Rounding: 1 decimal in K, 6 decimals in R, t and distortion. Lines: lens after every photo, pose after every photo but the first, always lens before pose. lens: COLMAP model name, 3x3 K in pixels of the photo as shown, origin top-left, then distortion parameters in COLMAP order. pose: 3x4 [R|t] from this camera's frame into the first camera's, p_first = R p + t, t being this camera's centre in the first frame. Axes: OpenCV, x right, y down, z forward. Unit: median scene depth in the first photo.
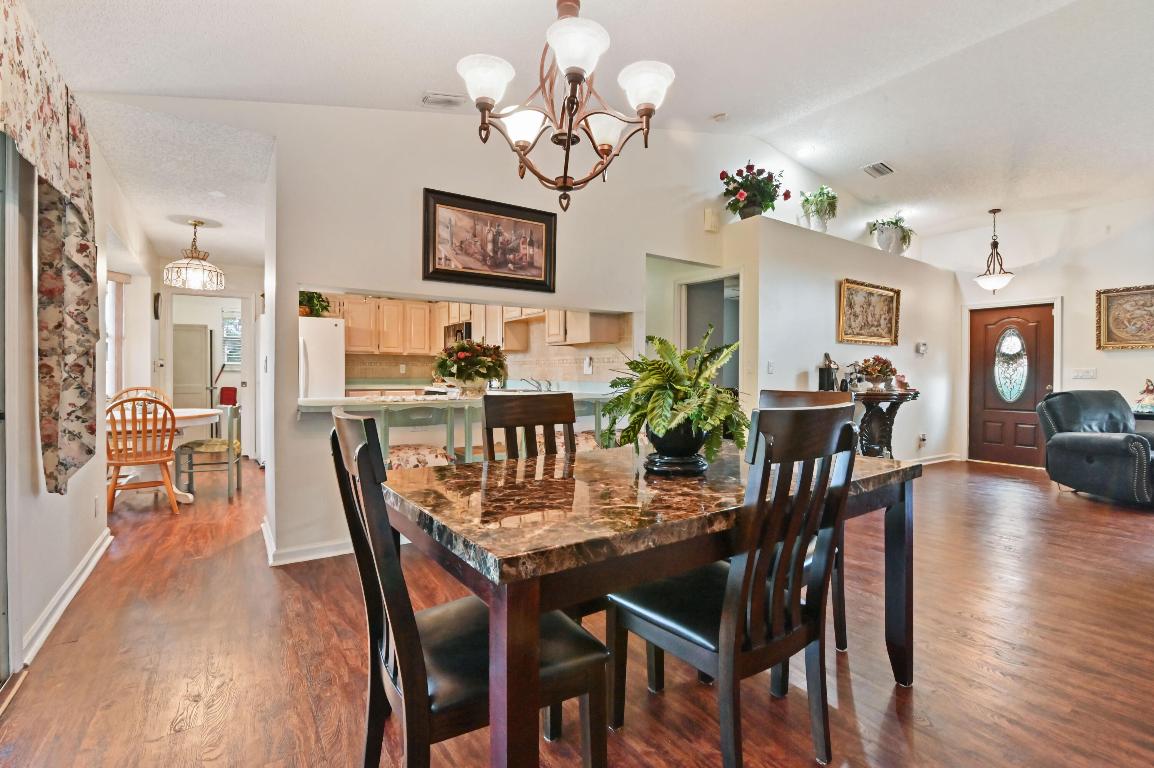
lens RADIAL K [[515.3, 0, 574.6], [0, 515.3, 376.2], [0, 0, 1]] dist [-0.001172, -0.000319]
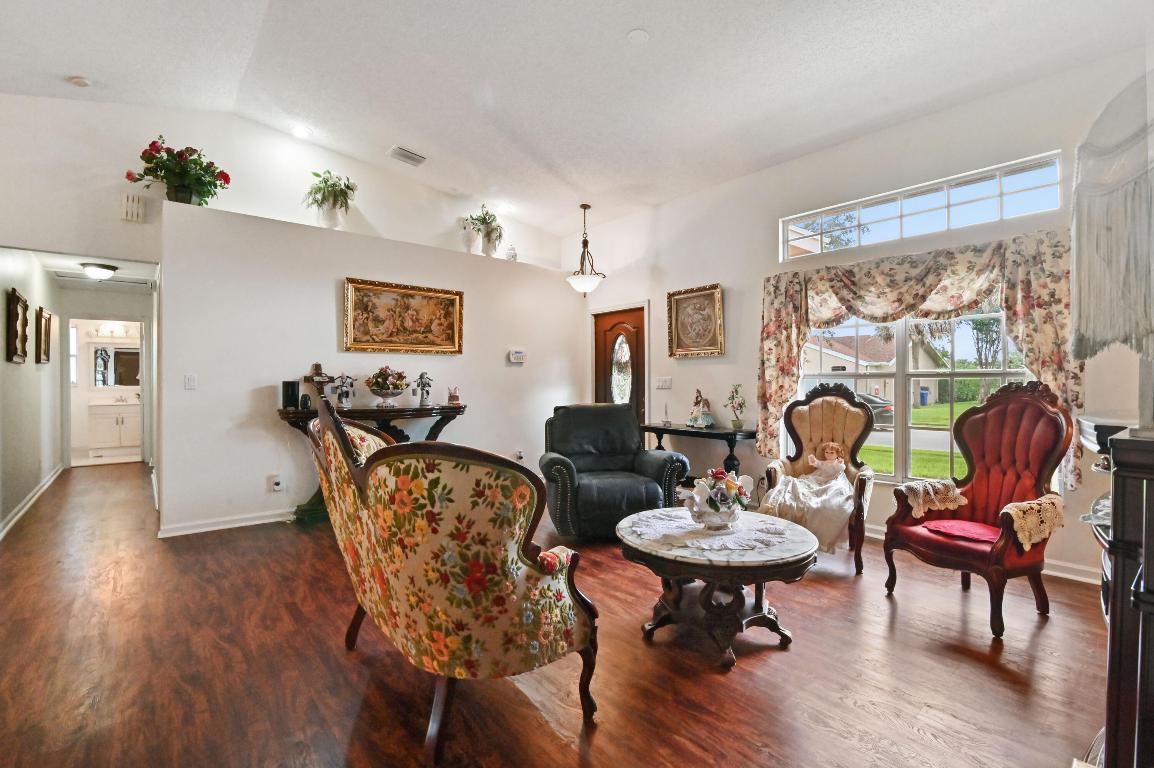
lens RADIAL K [[525.4, 0, 575.2], [0, 525.4, 380.7], [0, 0, 1]] dist [-0.002353, -0.000279]
pose [[0.995452, -0.011715, 0.094538, 0.749356], [0.012258, 0.999912, -0.005165, -0.006223], [-0.094469, 0.006301, 0.995508, 0.076238]]
